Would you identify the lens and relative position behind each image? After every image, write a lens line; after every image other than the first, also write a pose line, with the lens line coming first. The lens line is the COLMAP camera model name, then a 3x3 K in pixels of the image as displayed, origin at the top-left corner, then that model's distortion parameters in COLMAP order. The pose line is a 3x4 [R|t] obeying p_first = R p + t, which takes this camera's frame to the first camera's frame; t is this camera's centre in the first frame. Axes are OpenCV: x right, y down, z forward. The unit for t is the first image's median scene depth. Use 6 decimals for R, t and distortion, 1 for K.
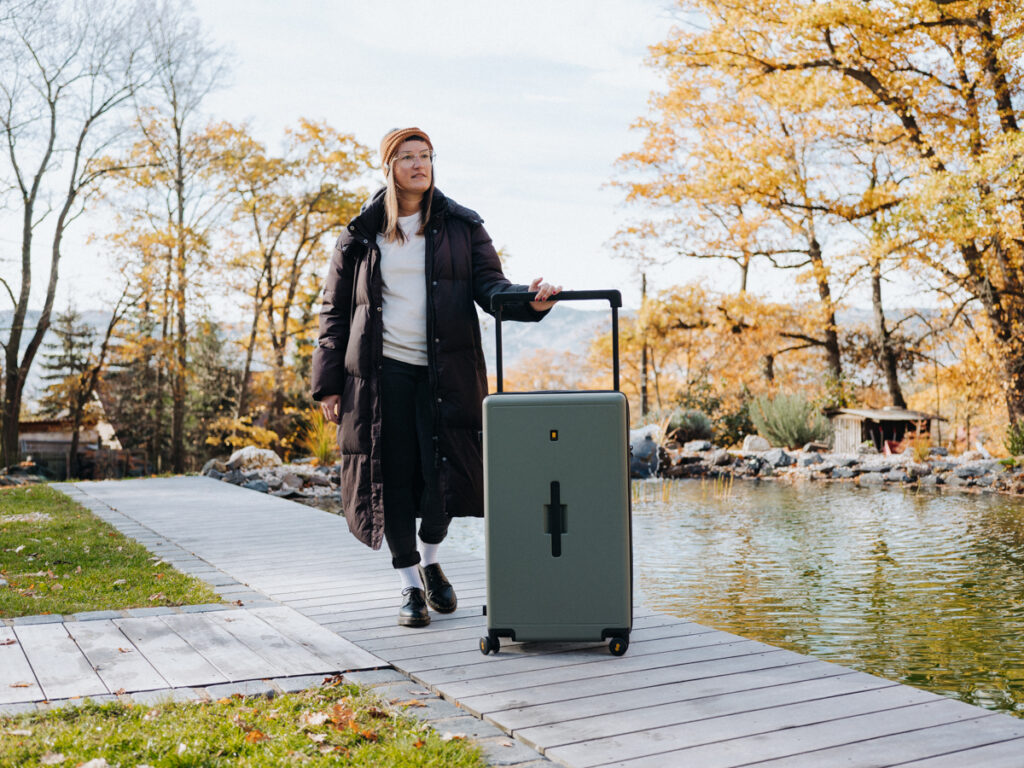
lens RADIAL K [[1197.6, 0, 512.0], [0, 1197.6, 384.0], [0, 0, 1]] dist [-0.008141, 0.013882]
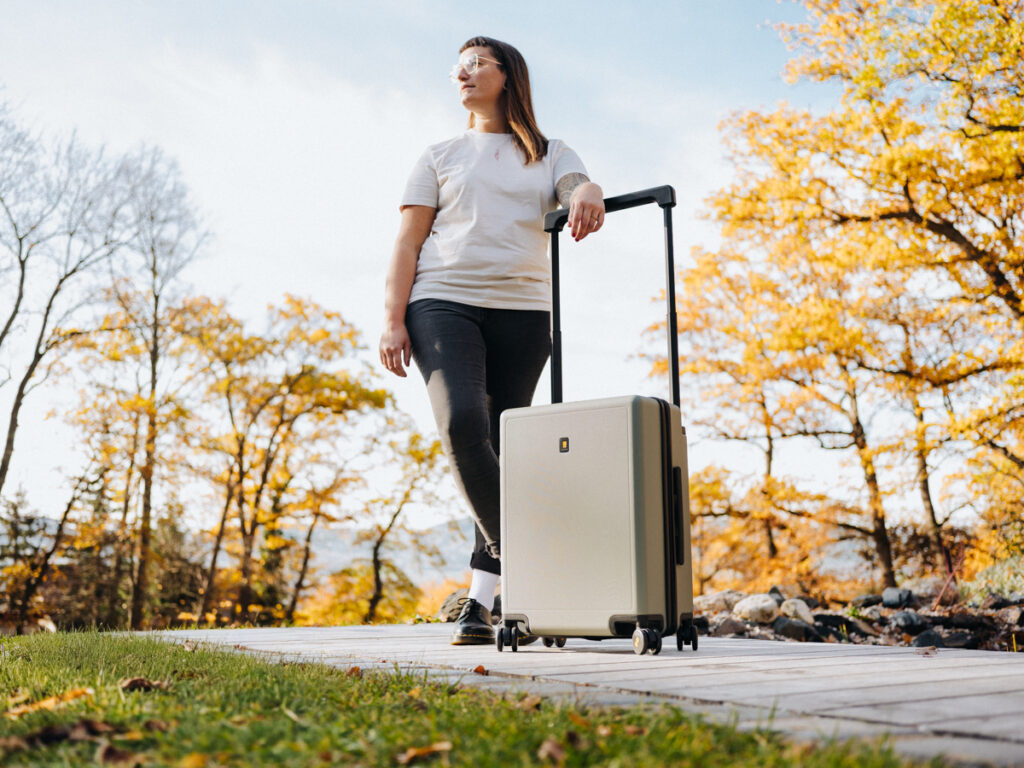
lens RADIAL K [[1173.8, 0, 512.6], [0, 1173.8, 399.9], [0, 0, 1]] dist [-0.003181, -0.045691]
pose [[0.998420, 0.020002, 0.052516, -0.044749], [-0.011120, 0.986353, -0.164271, 0.011319], [-0.055085, 0.163427, 0.985016, 0.092663]]
